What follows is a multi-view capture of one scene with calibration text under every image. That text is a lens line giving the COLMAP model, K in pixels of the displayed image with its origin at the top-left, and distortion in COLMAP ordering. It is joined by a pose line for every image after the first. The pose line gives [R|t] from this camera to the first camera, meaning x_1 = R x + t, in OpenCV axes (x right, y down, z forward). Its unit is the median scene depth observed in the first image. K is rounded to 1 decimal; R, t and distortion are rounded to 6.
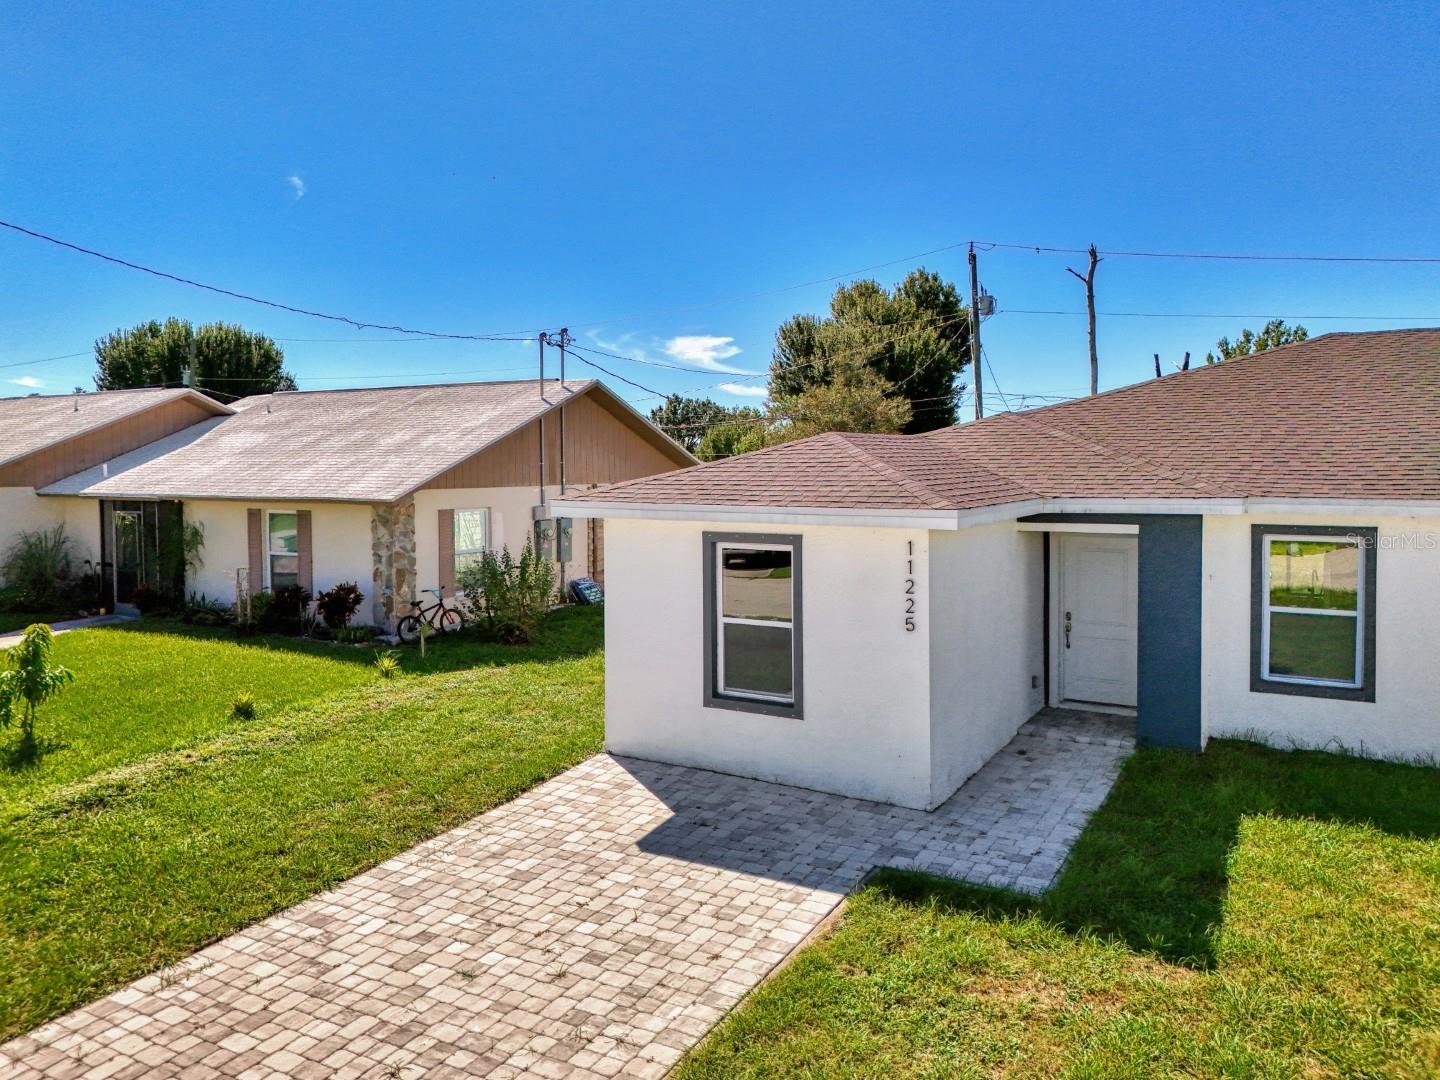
lens RADIAL K [[1070.5, 0, 720.0], [0, 1070.5, 501.4], [0, 0, 1]] dist [0.063118, -0.057126]
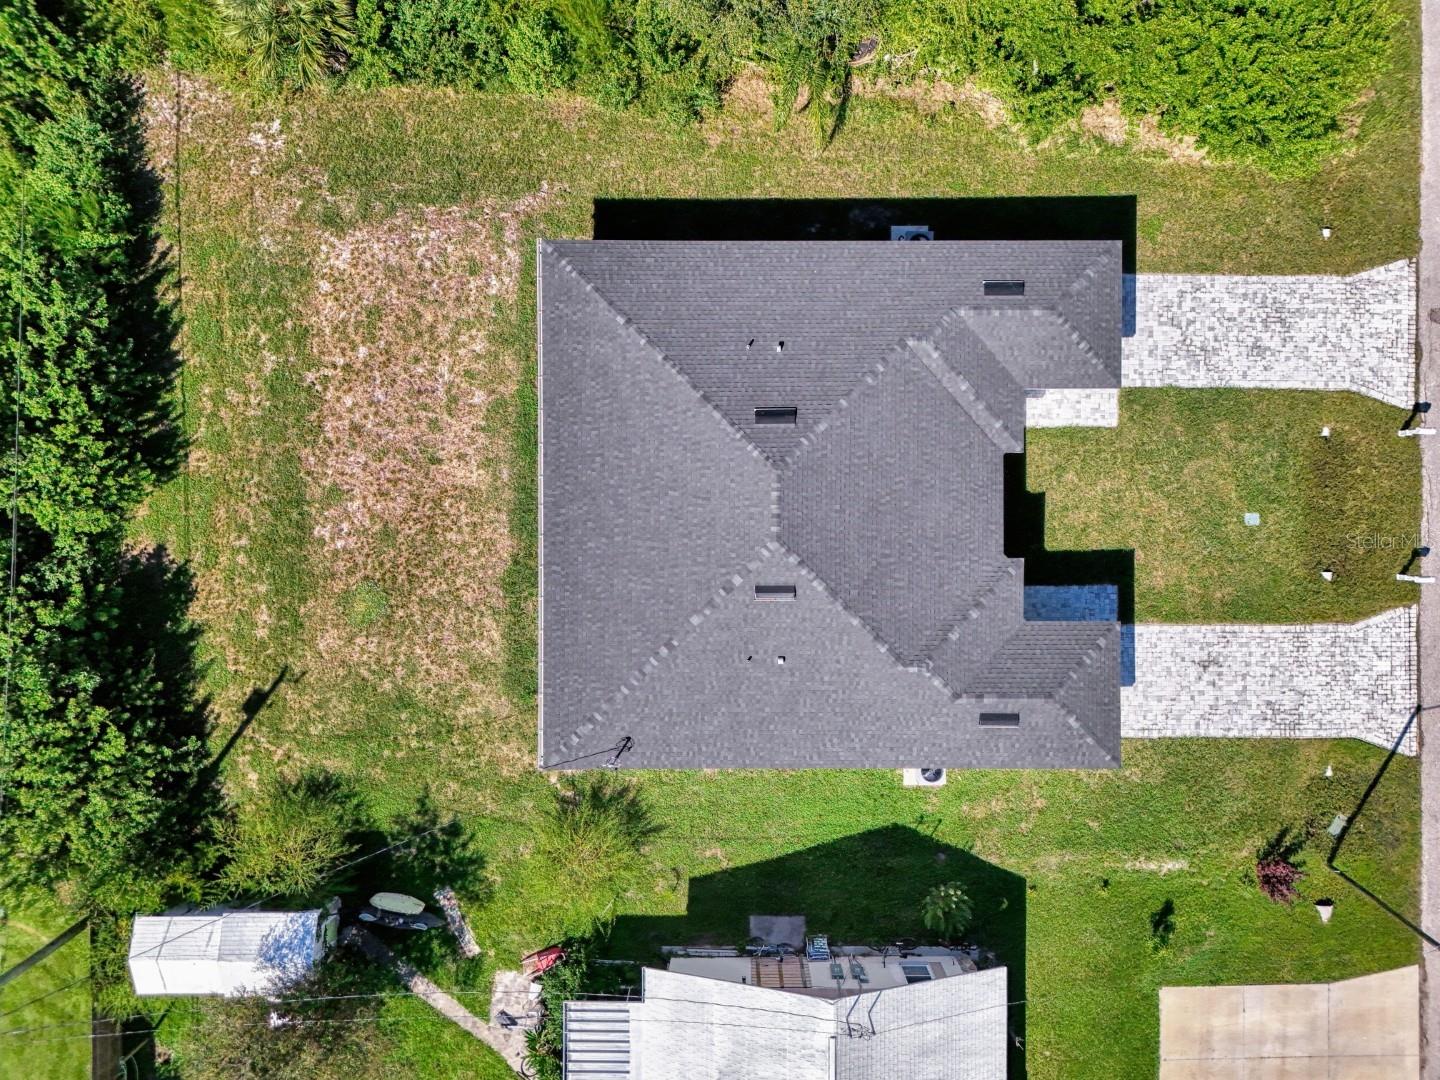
lens RADIAL K [[1070.5, 0, 751.4], [0, 1070.5, 535.8], [0, 0, 1]] dist [0.063118, -0.057126]
pose [[-0.505642, -0.862643, -0.013211, 0.910685], [0.023655, -0.029169, 0.999295, -2.883142], [-0.862419, 0.504972, 0.035155, 1.438409]]
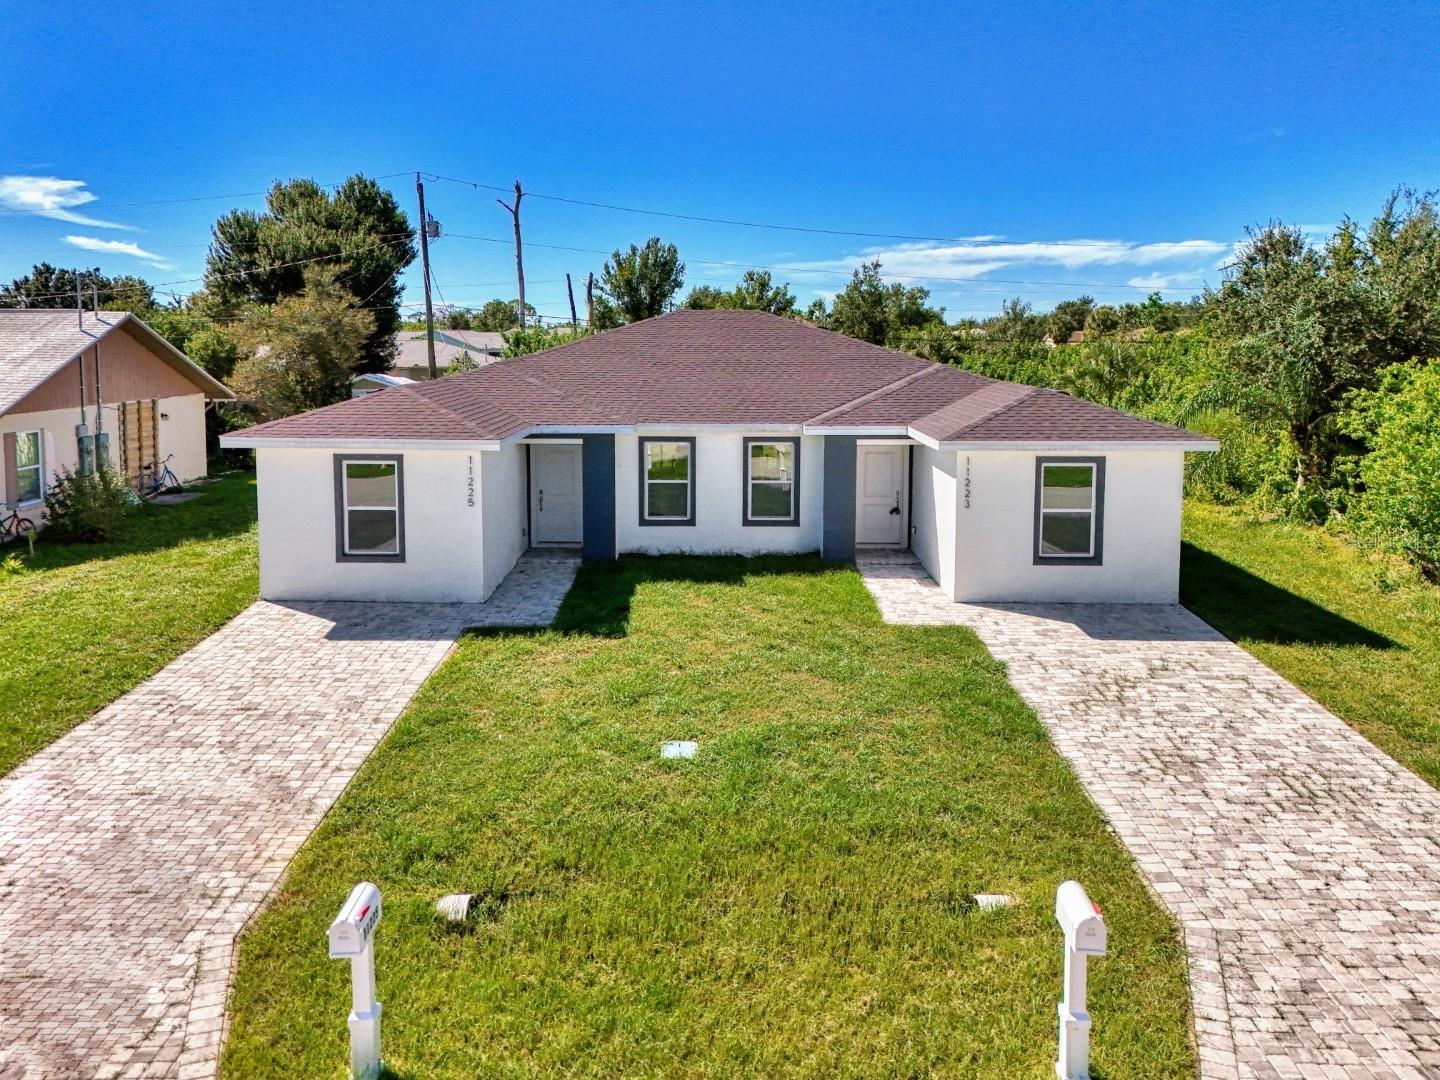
lens RADIAL K [[1070.5, 0, 710.5], [0, 1070.5, 513.8], [0, 0, 1]] dist [0.063118, -0.057126]
pose [[0.867508, -0.072428, 0.492121, -0.307194], [0.010321, 0.991751, 0.127767, -0.078835], [-0.497316, -0.105759, 0.861099, -0.642403]]
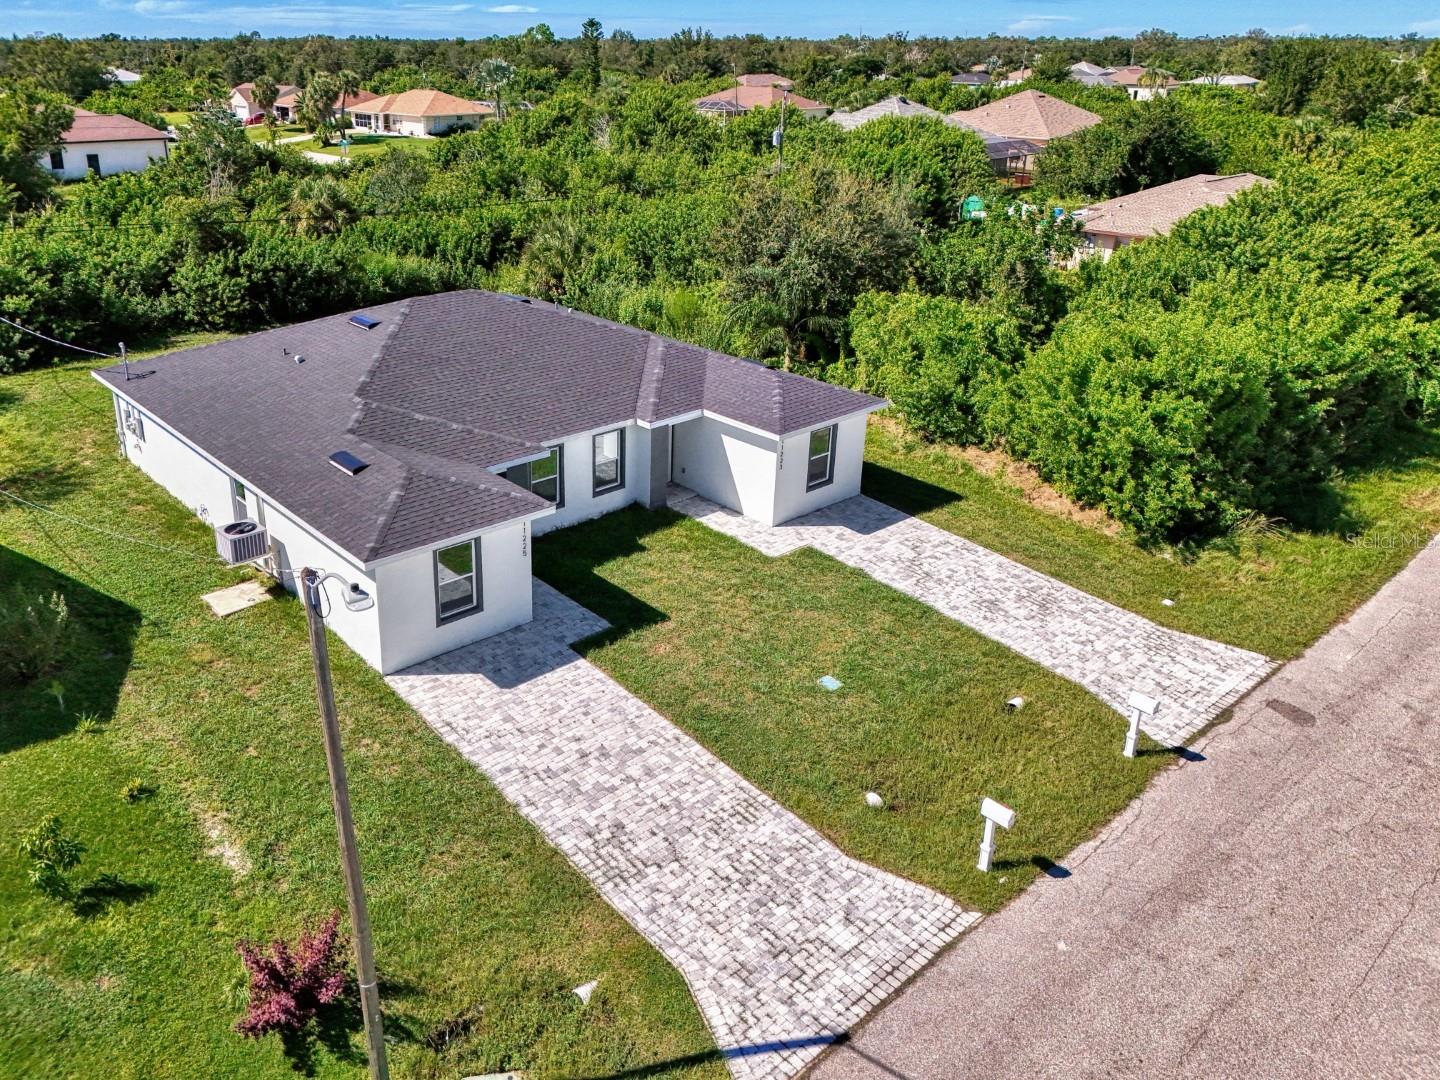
lens RADIAL K [[1070.5, 0, 644.8], [0, 1070.5, 516.6], [0, 0, 1]] dist [0.063118, -0.057126]
pose [[0.335324, -0.372666, 0.865262, -1.520563], [0.031706, 0.922381, 0.384979, -0.753830], [-0.941569, -0.101658, 0.321112, -0.010565]]
